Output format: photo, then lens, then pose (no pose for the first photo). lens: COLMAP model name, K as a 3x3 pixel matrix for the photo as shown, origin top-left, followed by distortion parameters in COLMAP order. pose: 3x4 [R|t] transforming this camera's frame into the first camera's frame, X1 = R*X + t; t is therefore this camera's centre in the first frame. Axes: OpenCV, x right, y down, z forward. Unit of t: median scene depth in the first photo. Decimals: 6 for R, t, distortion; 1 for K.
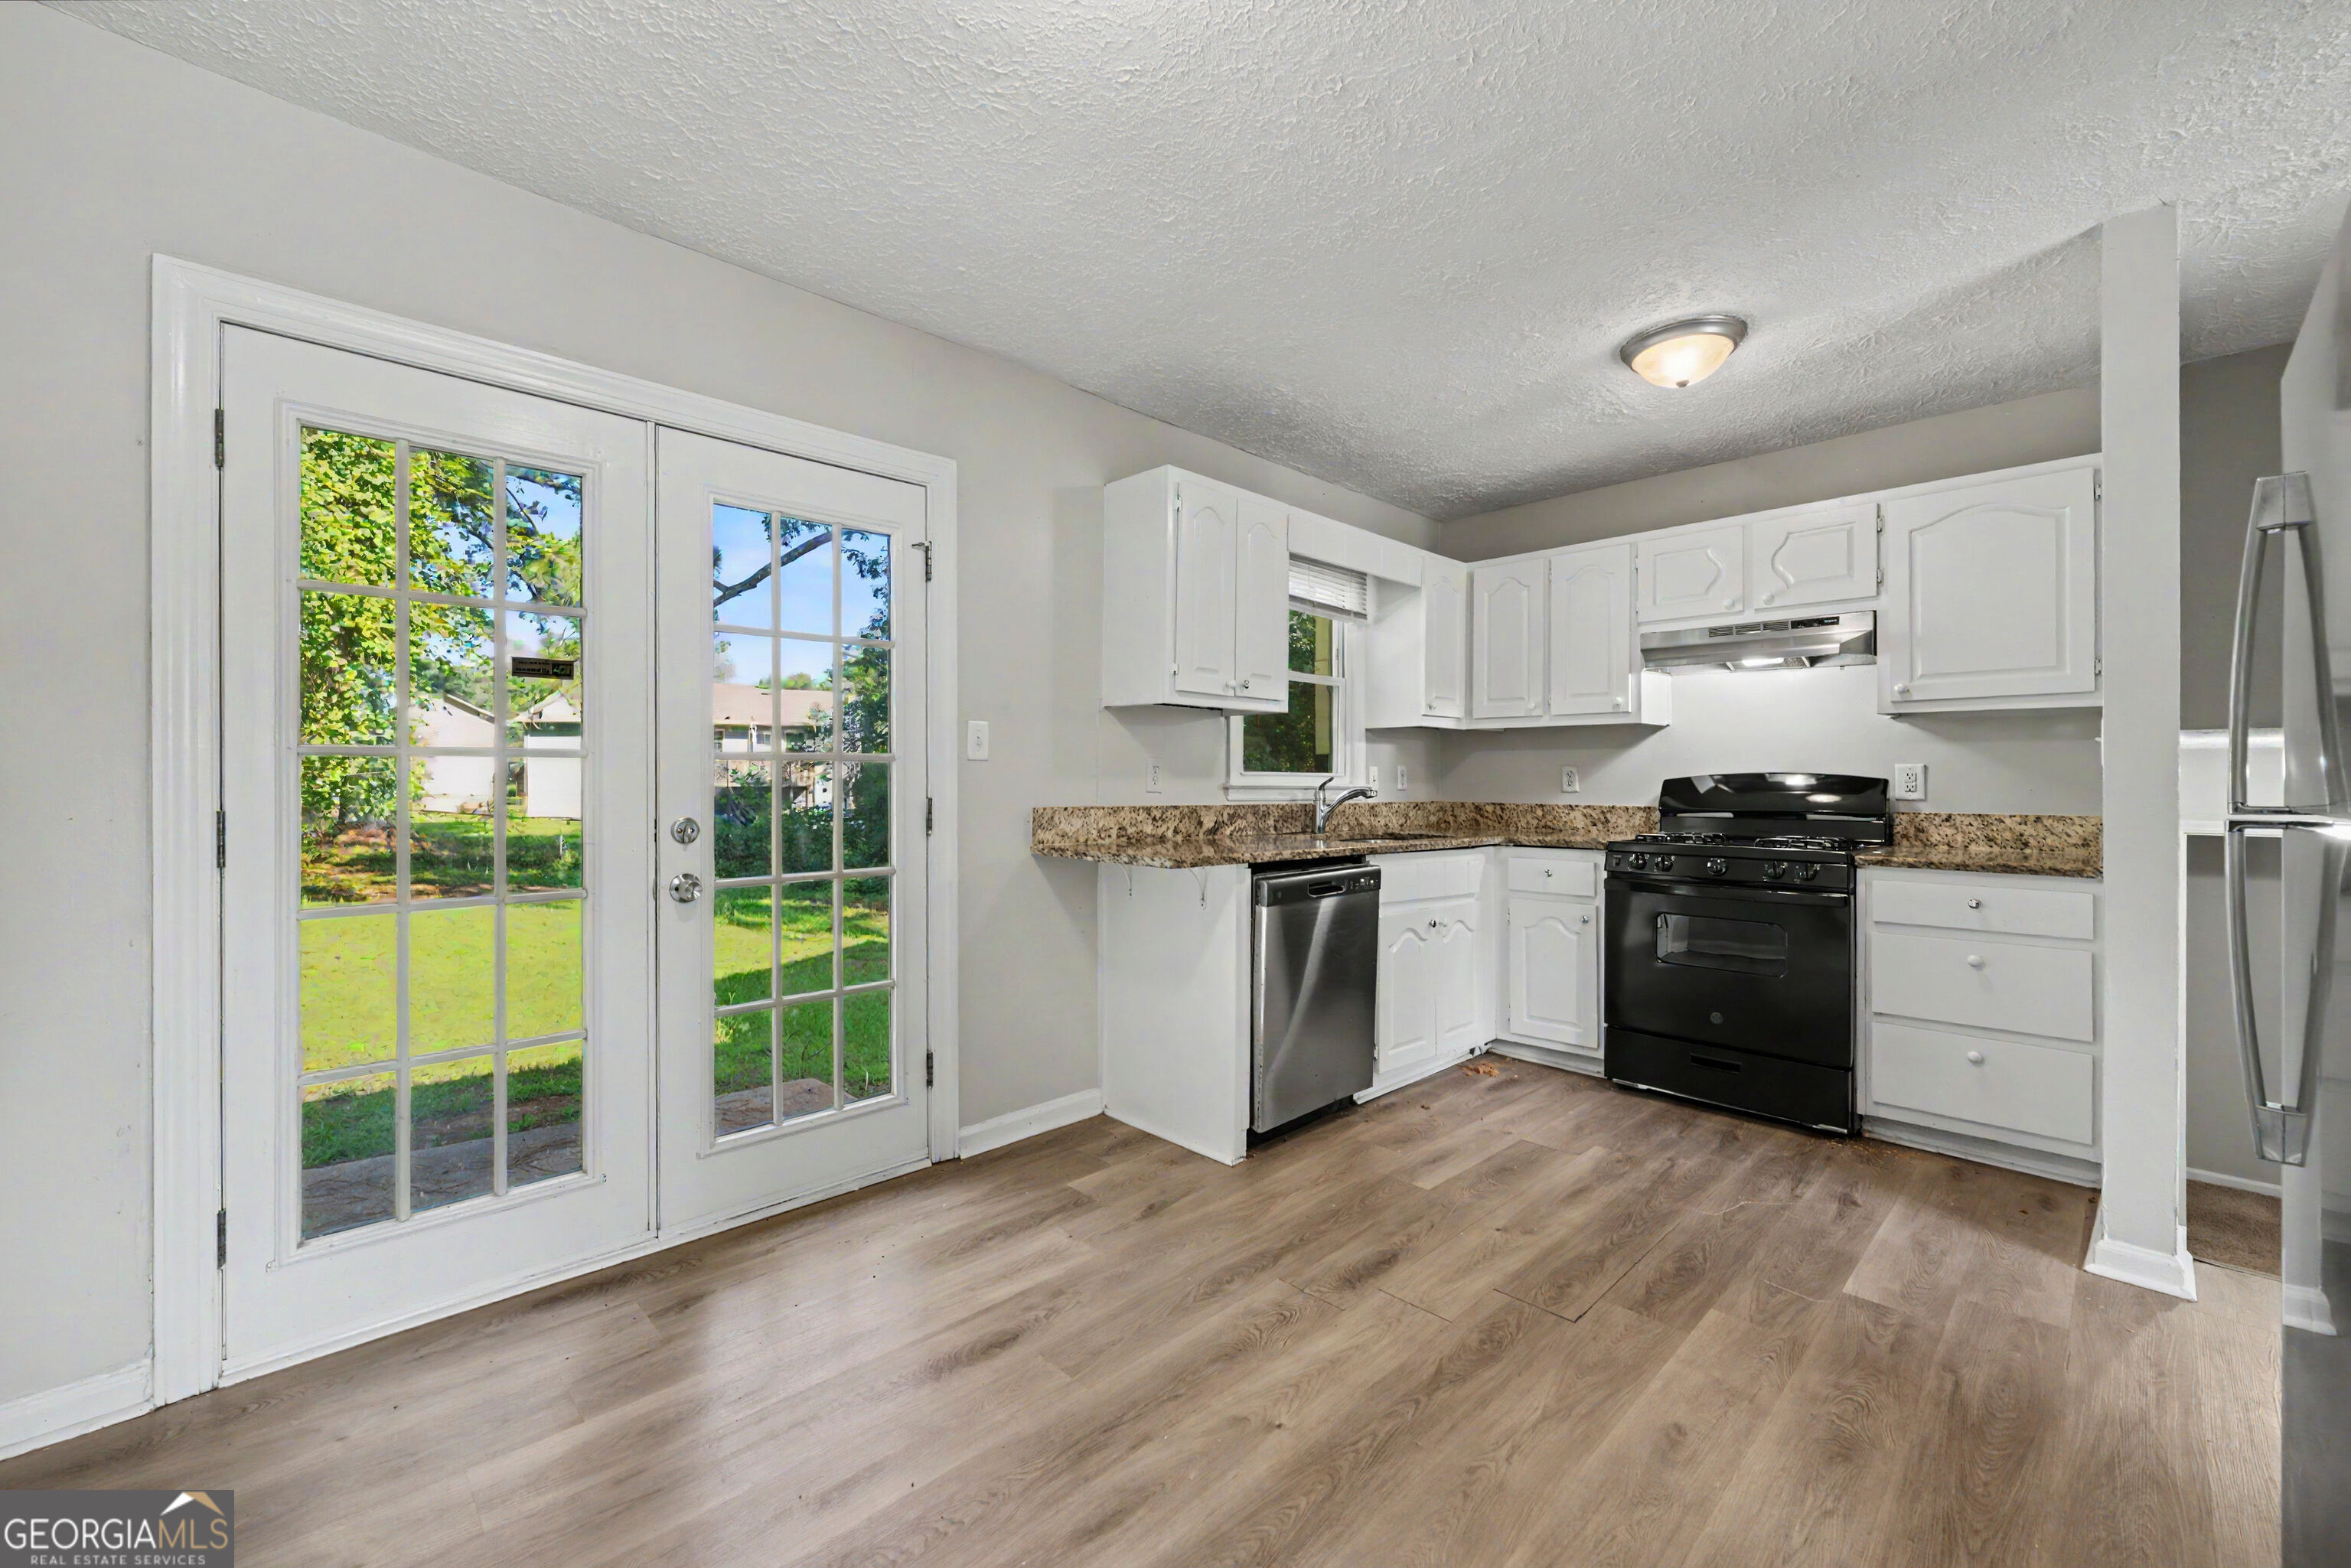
lens RADIAL K [[939.9, 0, 1184.0], [0, 939.9, 778.8], [0, 0, 1]] dist [0.003470, 0.000608]
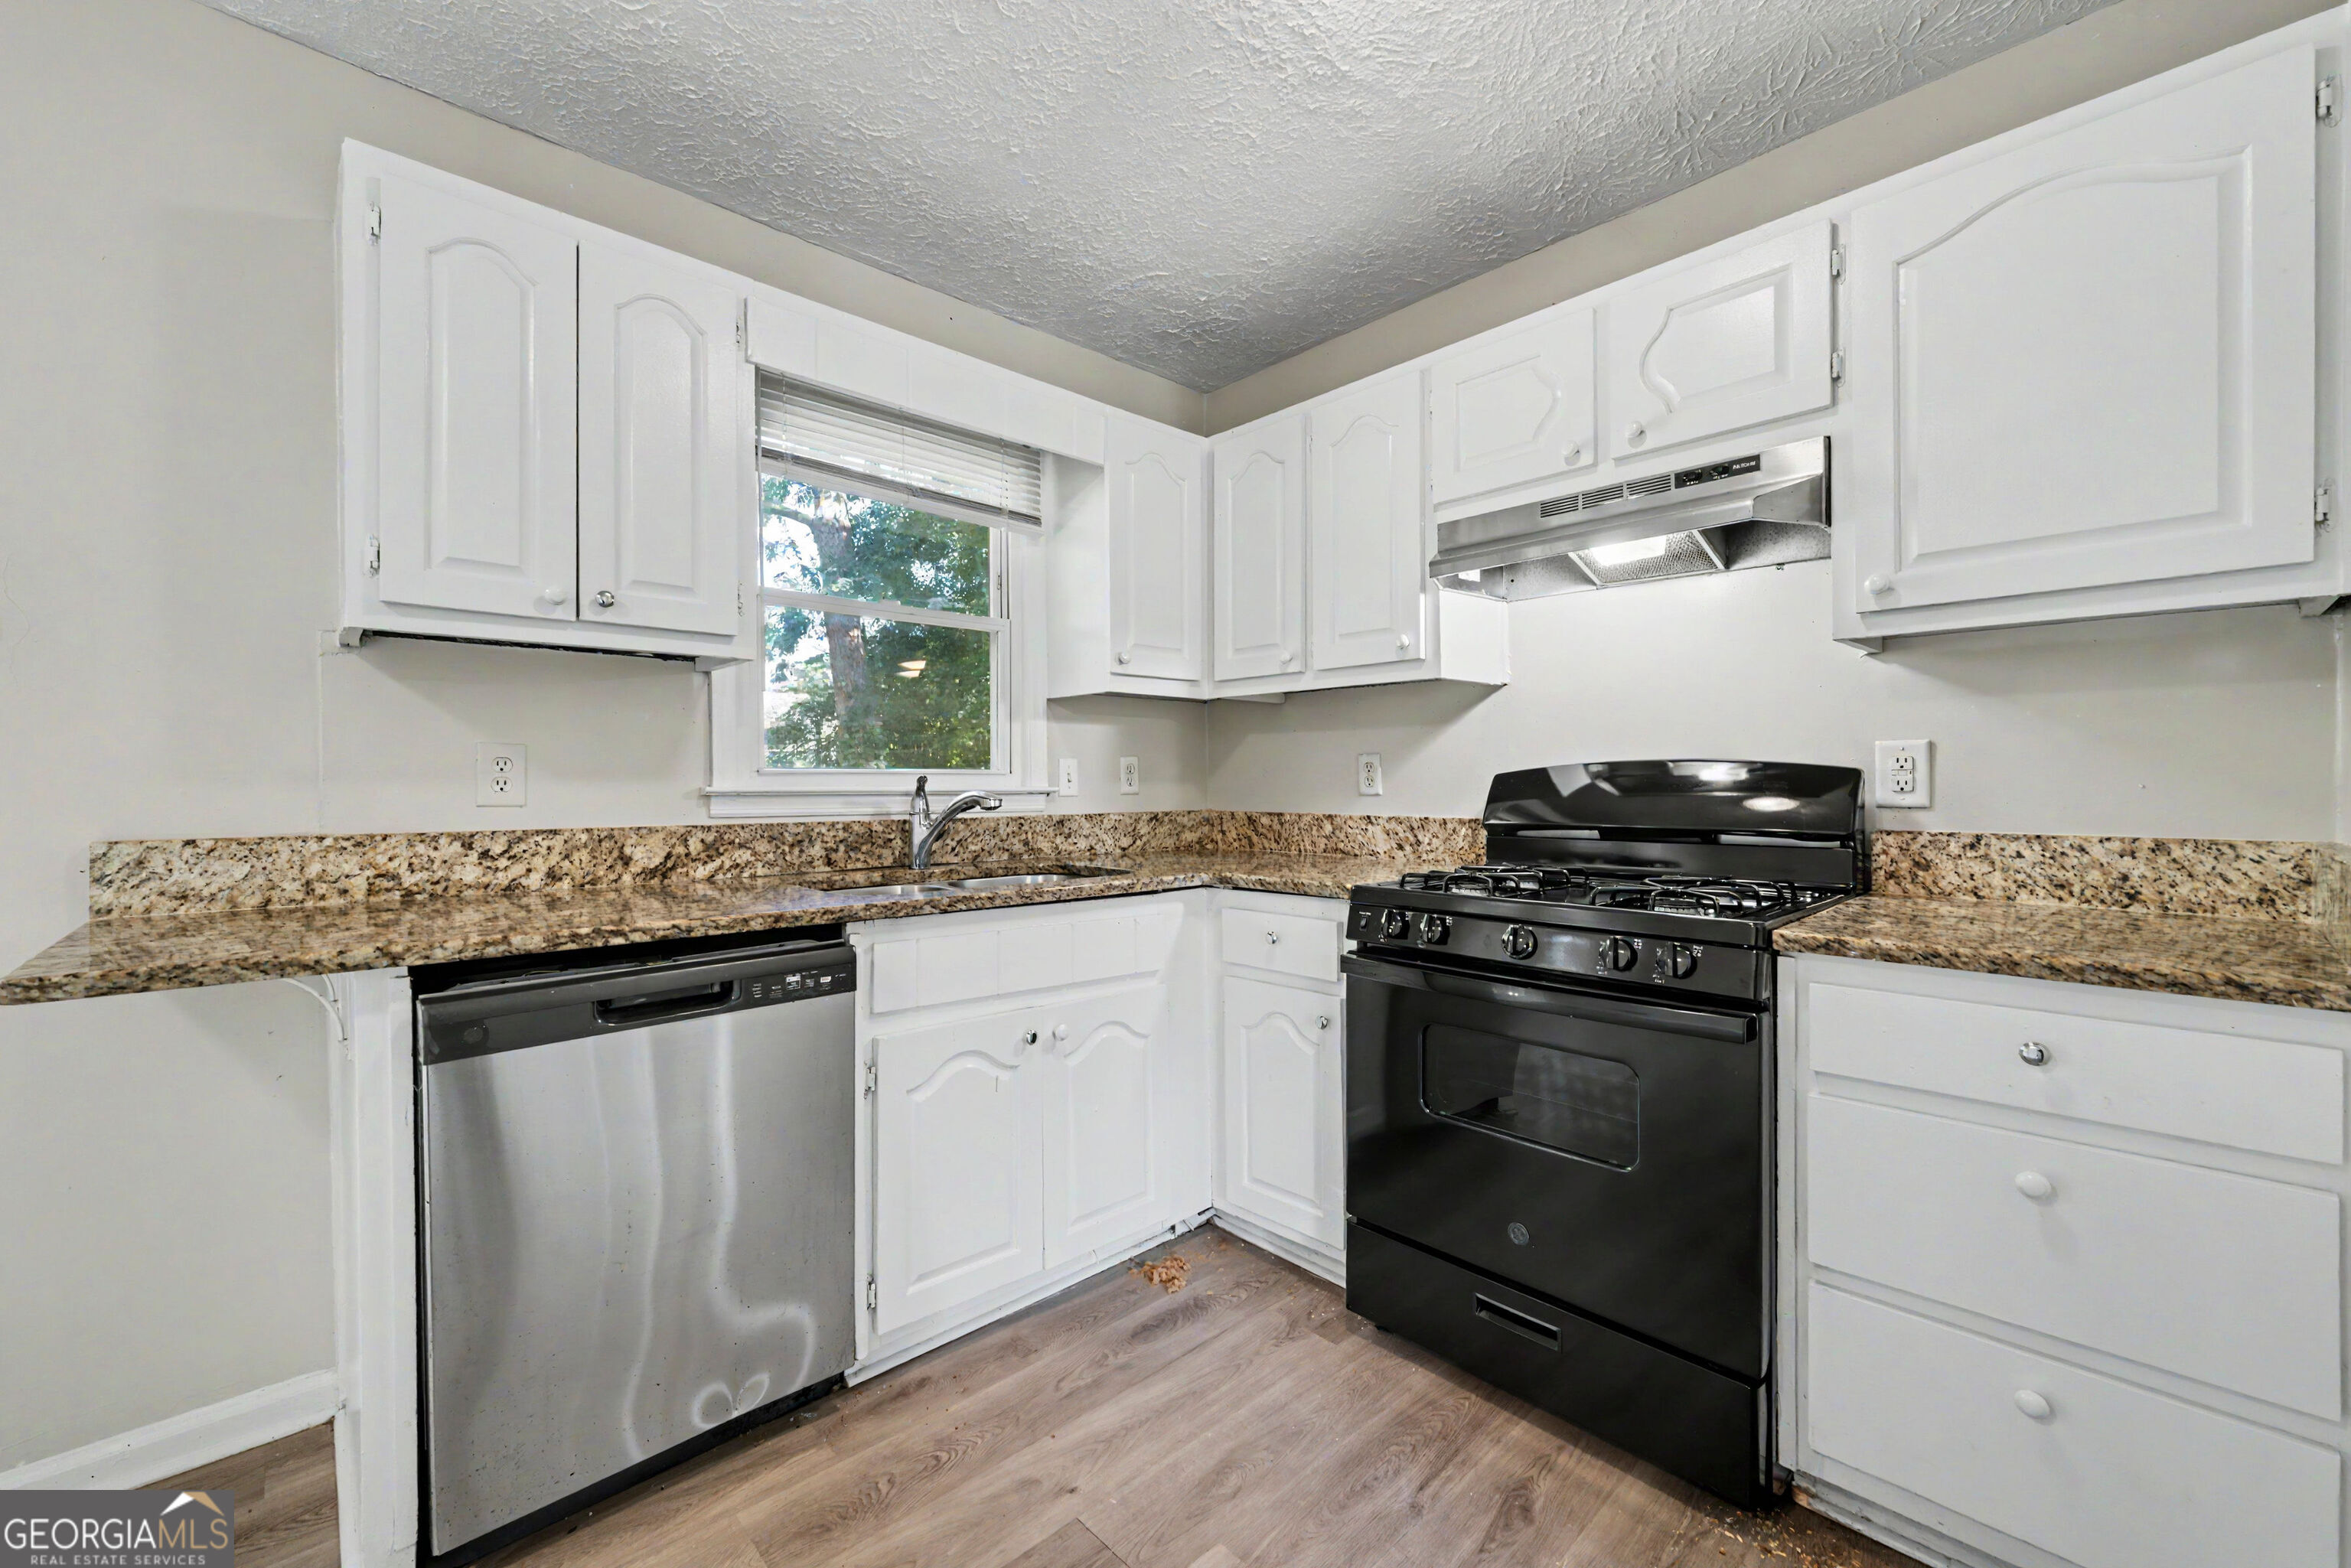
lens RADIAL K [[939.9, 0, 1183.4], [0, 939.9, 790.9], [0, 0, 1]] dist [0.003470, 0.000608]
pose [[0.999693, -0.009013, -0.023082, 0.362158], [0.009310, 0.999875, 0.012794, 0.002302], [0.022964, -0.013004, 0.999652, 0.440888]]
